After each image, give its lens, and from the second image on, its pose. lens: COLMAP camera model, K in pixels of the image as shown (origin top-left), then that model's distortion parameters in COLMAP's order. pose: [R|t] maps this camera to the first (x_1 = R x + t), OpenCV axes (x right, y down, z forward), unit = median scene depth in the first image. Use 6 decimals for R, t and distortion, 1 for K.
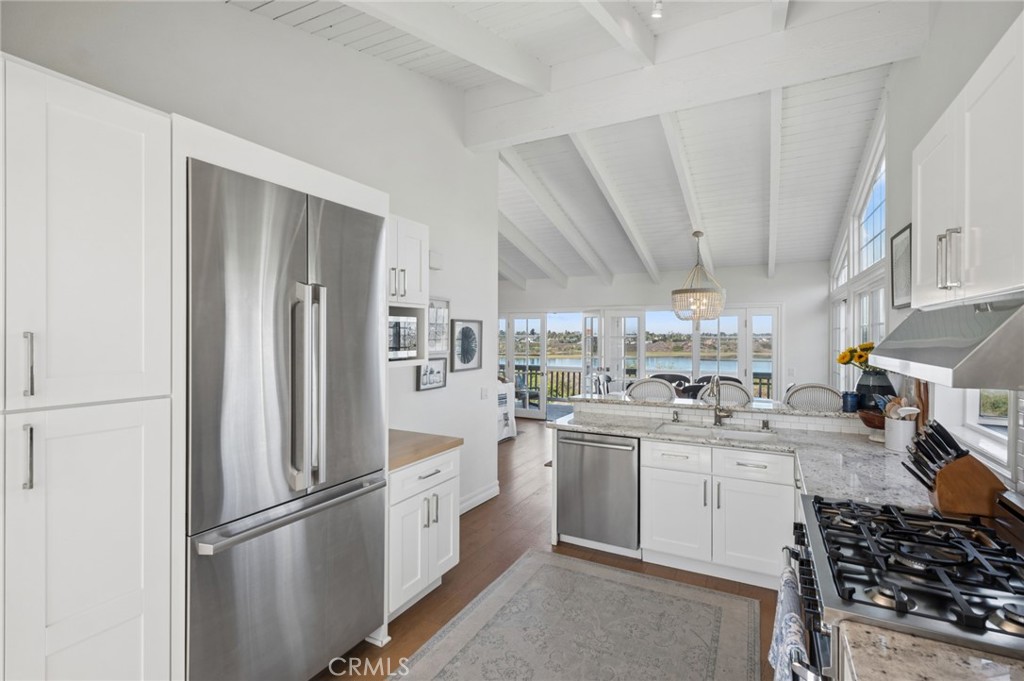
lens RADIAL K [[476.6, 0, 510.9], [0, 476.6, 340.1], [0, 0, 1]] dist [0.004624, -0.001646]
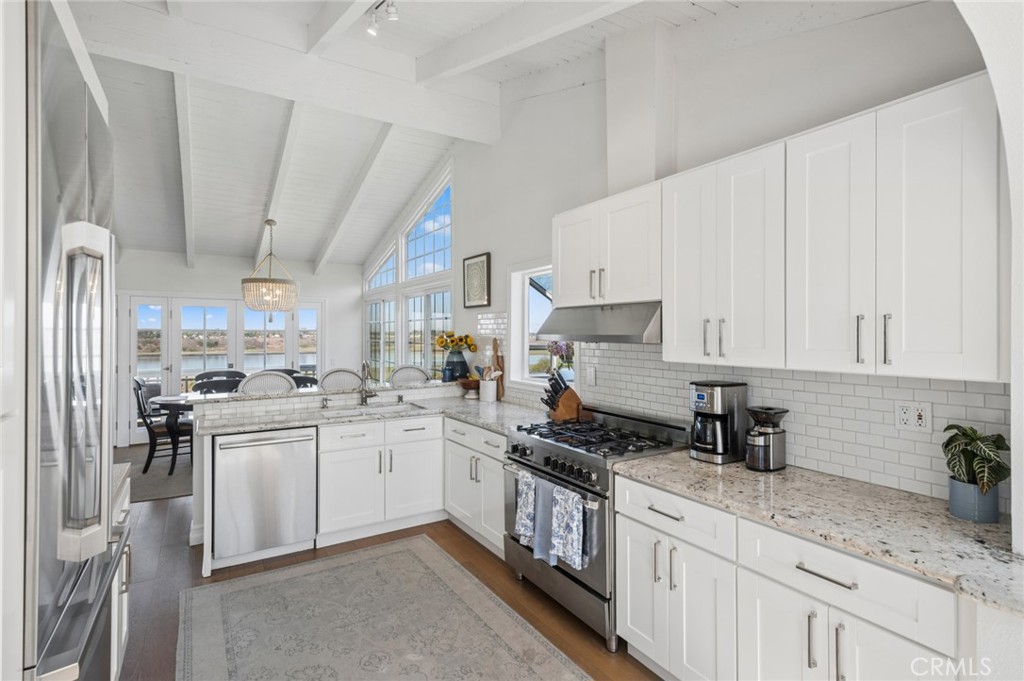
lens RADIAL K [[502.8, 0, 517.7], [0, 502.8, 332.6], [0, 0, 1]] dist [0.002263, -0.000041]
pose [[0.483310, 0.000659, 0.875449, -0.457695], [0.007949, 0.999955, -0.005141, 0.017652], [-0.875413, 0.009444, 0.483283, 0.115840]]
